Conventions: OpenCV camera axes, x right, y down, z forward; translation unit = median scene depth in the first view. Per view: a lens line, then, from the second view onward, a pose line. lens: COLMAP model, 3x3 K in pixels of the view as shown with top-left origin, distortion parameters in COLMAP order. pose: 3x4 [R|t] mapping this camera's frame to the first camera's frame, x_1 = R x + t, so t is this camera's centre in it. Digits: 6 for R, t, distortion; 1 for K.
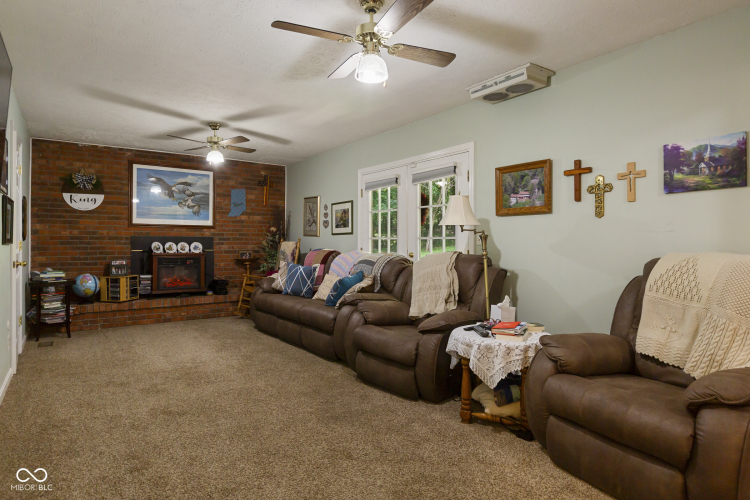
lens RADIAL K [[435.6, 0, 373.7], [0, 435.6, 239.5], [0, 0, 1]] dist [-0.001055, -0.000839]
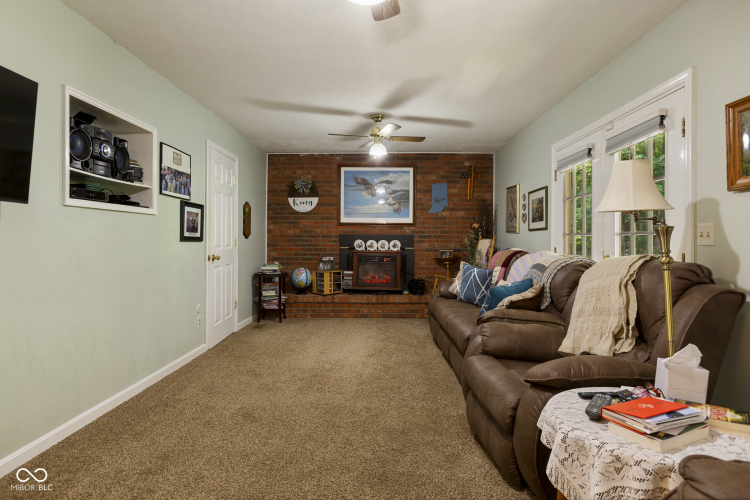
lens RADIAL K [[435.6, 0, 373.7], [0, 435.6, 239.5], [0, 0, 1]] dist [-0.001055, -0.000839]
pose [[0.800263, 0.000168, -0.599650, 0.167021], [0.002422, 0.999991, 0.003513, 0.001457], [0.599645, -0.004263, 0.800255, 0.196862]]
